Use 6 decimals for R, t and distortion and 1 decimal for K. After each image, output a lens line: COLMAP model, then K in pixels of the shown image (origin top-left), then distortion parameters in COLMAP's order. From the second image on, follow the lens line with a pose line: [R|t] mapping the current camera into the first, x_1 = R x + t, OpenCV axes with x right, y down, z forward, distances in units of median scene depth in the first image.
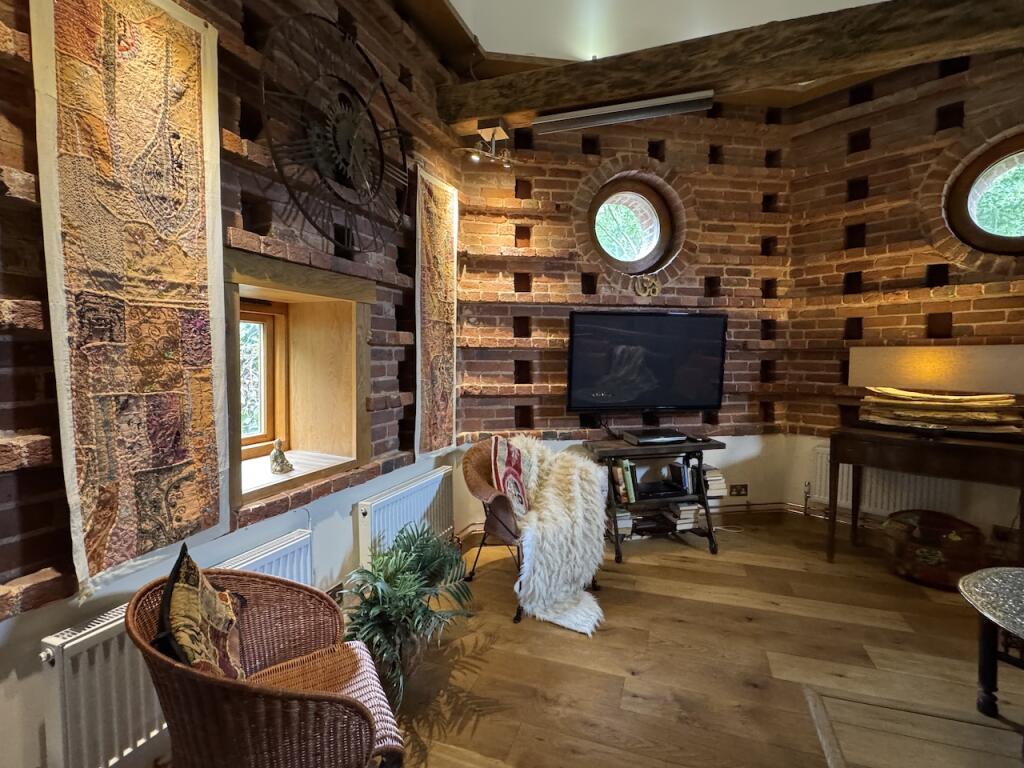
lens RADIAL K [[494.1, 0, 508.9], [0, 494.1, 383.0], [0, 0, 1]] dist [-0.003098, 0.000236]
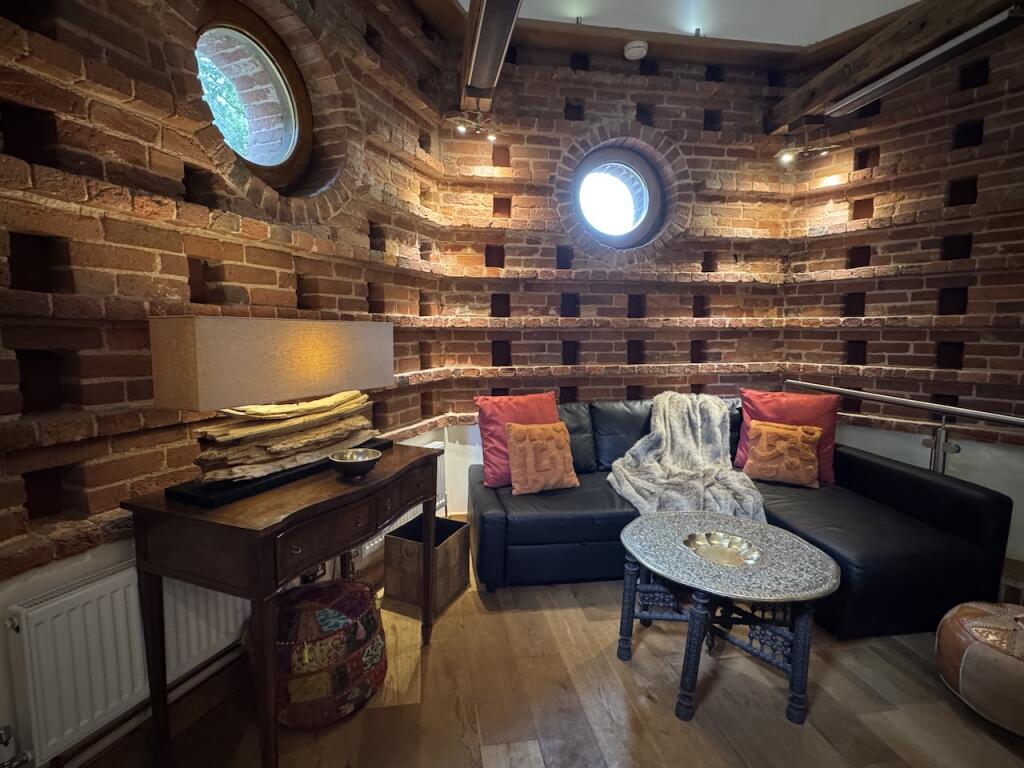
lens RADIAL K [[494.1, 0, 509.3], [0, 494.1, 383.8], [0, 0, 1]] dist [-0.003098, 0.000236]
pose [[-0.490118, -0.091592, 0.866830, 0.209518], [0.041038, 0.990937, 0.127908, -0.058042], [-0.870689, 0.098263, -0.481918, 0.958576]]
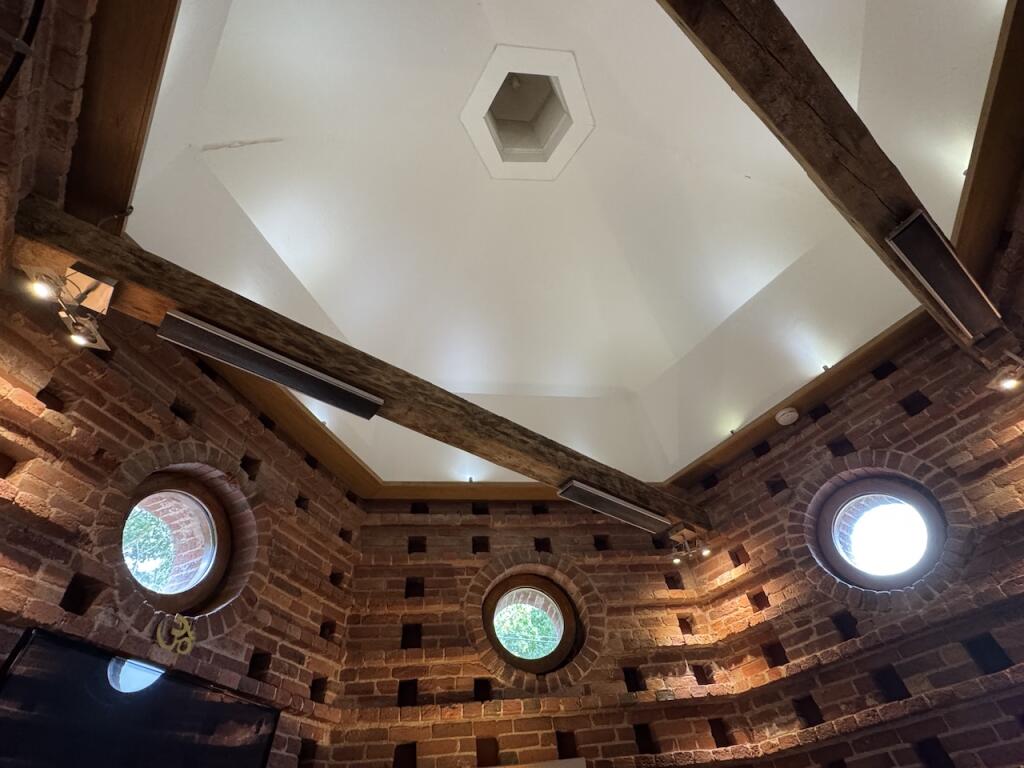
lens RADIAL K [[494.1, 0, 509.7], [0, 494.1, 381.8], [0, 0, 1]] dist [-0.003098, 0.000236]
pose [[0.533763, 0.586040, 0.609634, -0.056215], [0.129341, 0.655859, -0.743720, 0.112920], [-0.835684, 0.475821, 0.274274, 0.385944]]
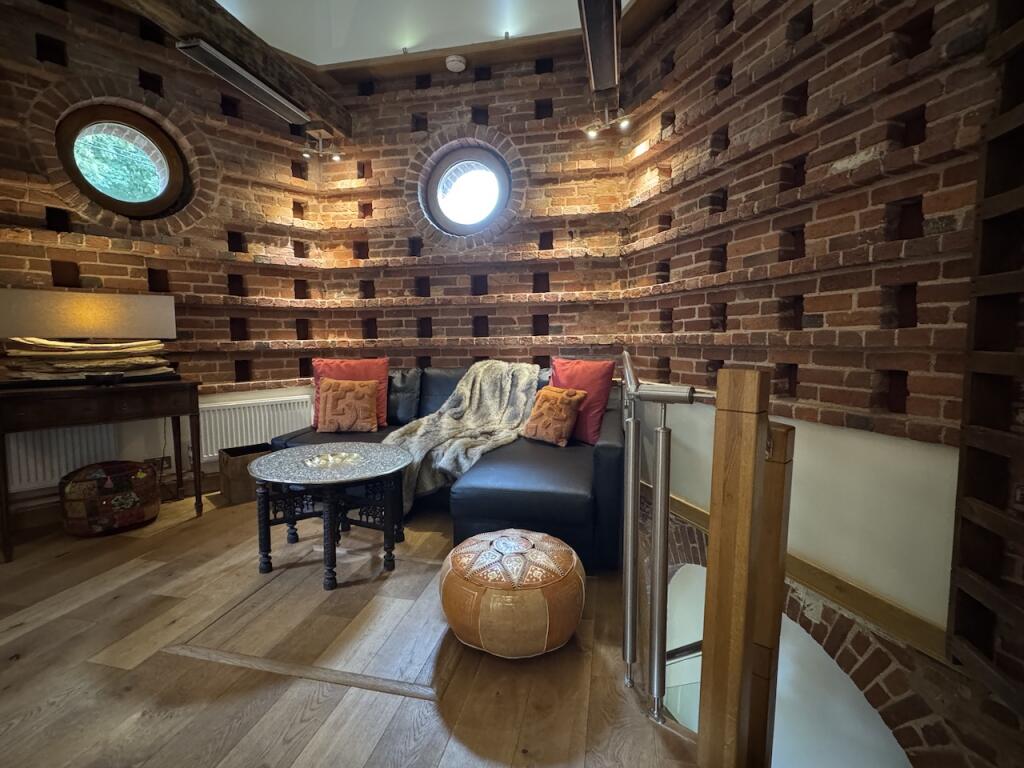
lens RADIAL K [[494.1, 0, 511.0], [0, 494.1, 383.5], [0, 0, 1]] dist [-0.003098, 0.000236]
pose [[-0.137660, -0.086399, 0.986704, -0.202444], [0.057546, 0.993808, 0.095050, 0.051440], [-0.988806, 0.069865, -0.131836, 0.282683]]
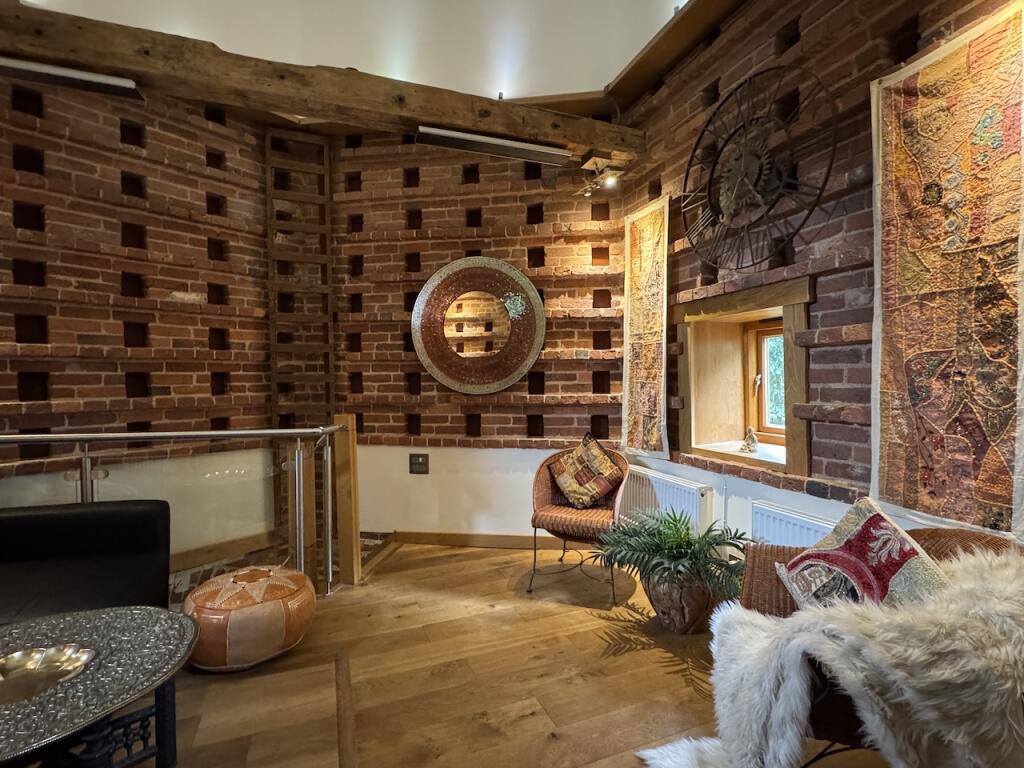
lens RADIAL K [[494.1, 0, 510.9], [0, 494.1, 382.4], [0, 0, 1]] dist [-0.003098, 0.000236]
pose [[-0.754802, 0.012674, -0.655830, 0.544421], [-0.026986, 0.998367, 0.050352, -0.032410], [0.655397, 0.055704, -0.753228, 0.994036]]
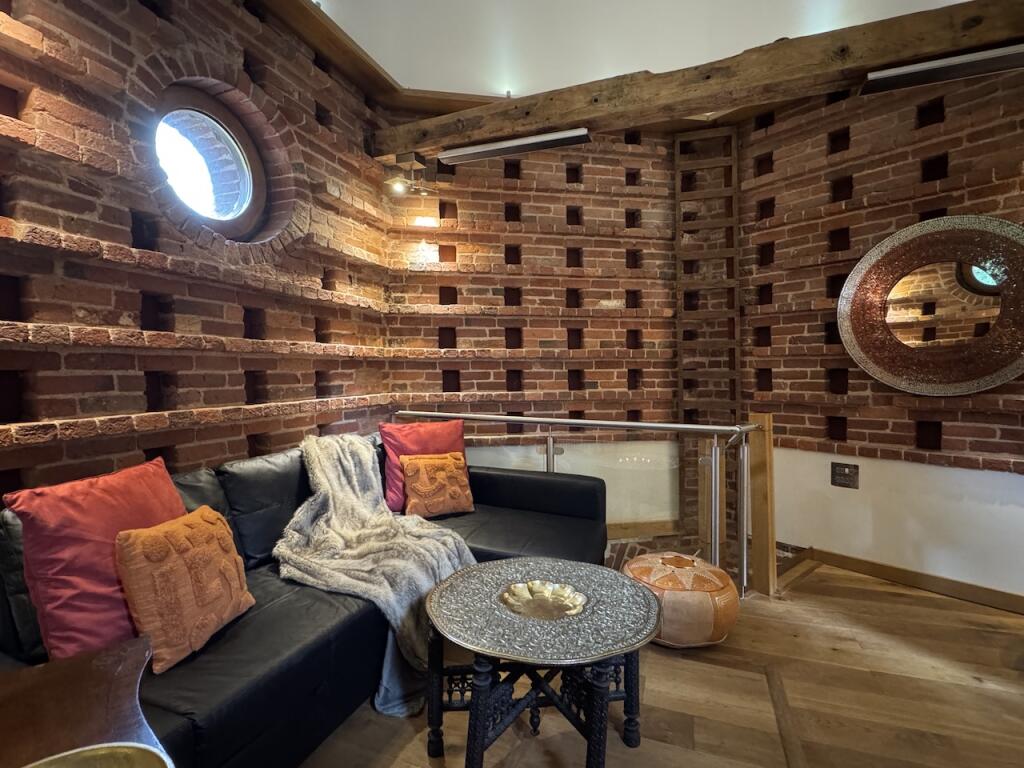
lens RADIAL K [[494.1, 0, 511.2], [0, 494.1, 382.4], [0, 0, 1]] dist [-0.003098, 0.000236]
pose [[-0.999982, 0.006046, -0.000260, 0.617562], [0.006014, 0.997687, 0.067711, -0.034020], [0.000669, 0.067709, -0.997705, 0.962190]]
